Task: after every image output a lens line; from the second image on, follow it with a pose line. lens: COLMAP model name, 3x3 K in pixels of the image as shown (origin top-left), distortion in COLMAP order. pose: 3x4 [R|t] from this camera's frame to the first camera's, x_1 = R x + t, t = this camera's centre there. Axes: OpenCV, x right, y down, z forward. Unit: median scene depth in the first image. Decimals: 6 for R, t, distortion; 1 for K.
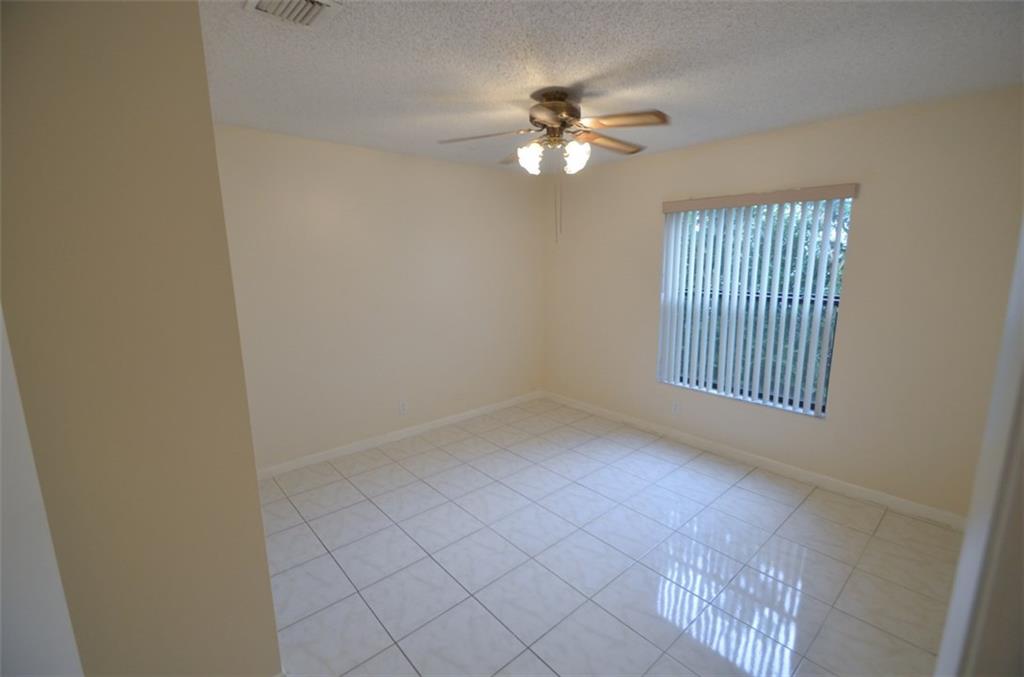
lens RADIAL K [[457.5, 0, 508.5], [0, 457.5, 338.6], [0, 0, 1]] dist [-0.019504, -0.000759]
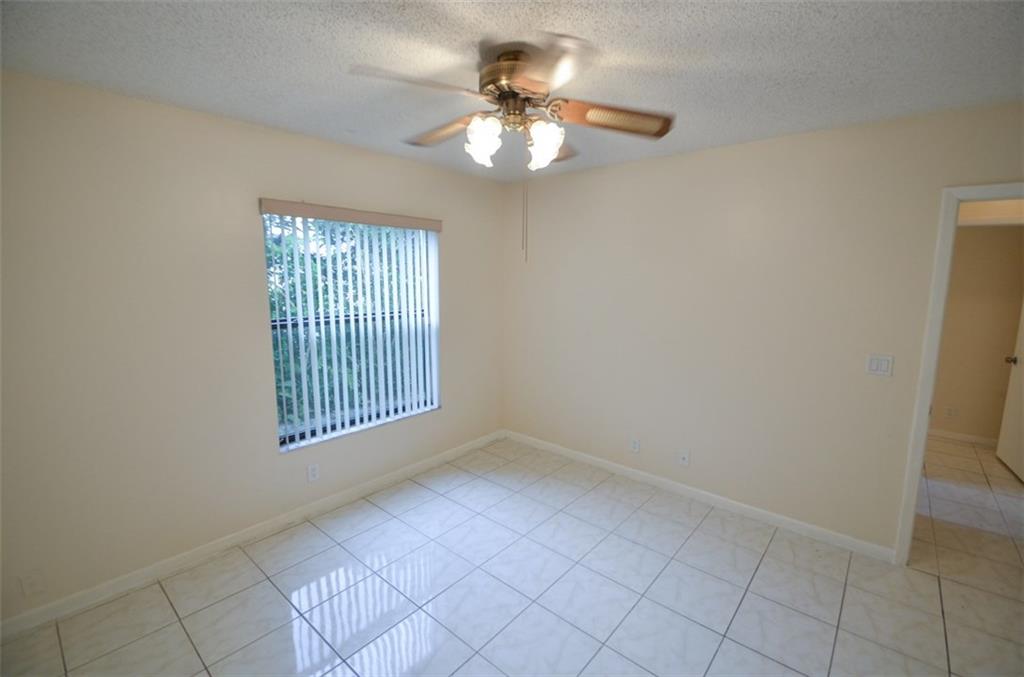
lens RADIAL K [[457.5, 0, 508.5], [0, 457.5, 338.6], [0, 0, 1]] dist [-0.019504, -0.000759]
pose [[-0.152043, -0.132510, 0.979451, -0.541362], [0.183401, 0.969980, 0.159699, -0.175445], [-0.971209, 0.203913, -0.123176, 0.974135]]
